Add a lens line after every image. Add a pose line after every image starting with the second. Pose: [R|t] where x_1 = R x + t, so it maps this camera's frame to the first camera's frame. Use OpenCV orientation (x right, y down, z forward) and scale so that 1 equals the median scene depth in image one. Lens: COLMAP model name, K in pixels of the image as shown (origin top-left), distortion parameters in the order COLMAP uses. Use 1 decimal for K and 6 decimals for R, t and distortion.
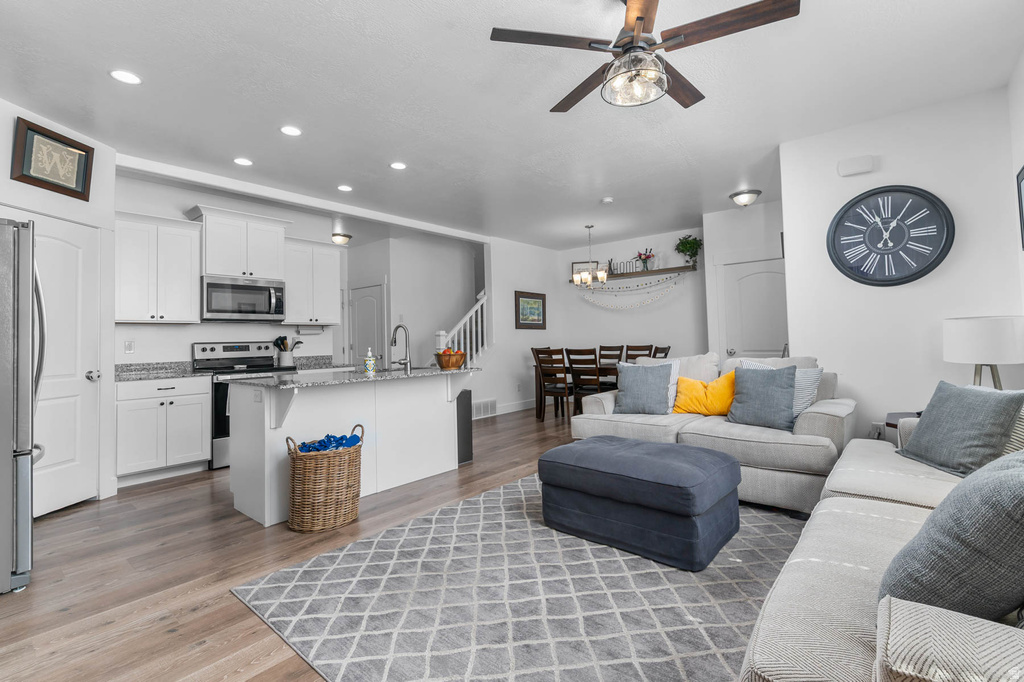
lens RADIAL K [[470.7, 0, 512.2], [0, 470.7, 335.6], [0, 0, 1]] dist [0.000389, 0.000109]
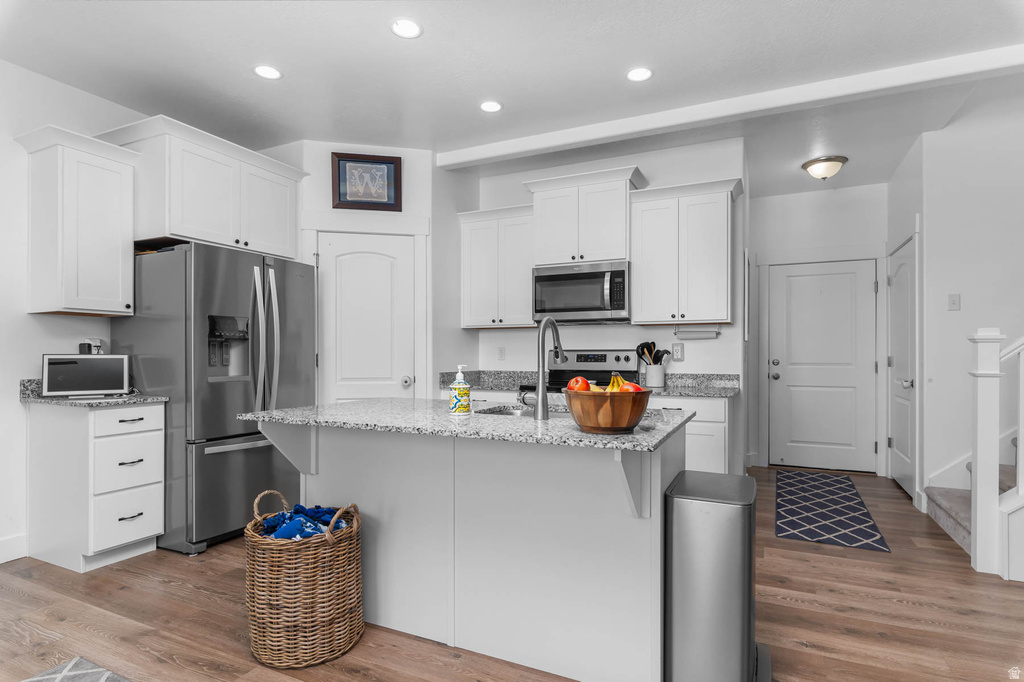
lens RADIAL K [[528.7, 0, 517.6], [0, 528.7, 355.3], [0, 0, 1]] dist [0.000209, 0.000298]
pose [[0.262160, 0.025702, -0.964682, 0.212212], [0.000572, 0.999641, 0.026789, -0.000331], [0.965024, -0.007575, 0.262051, 0.689787]]
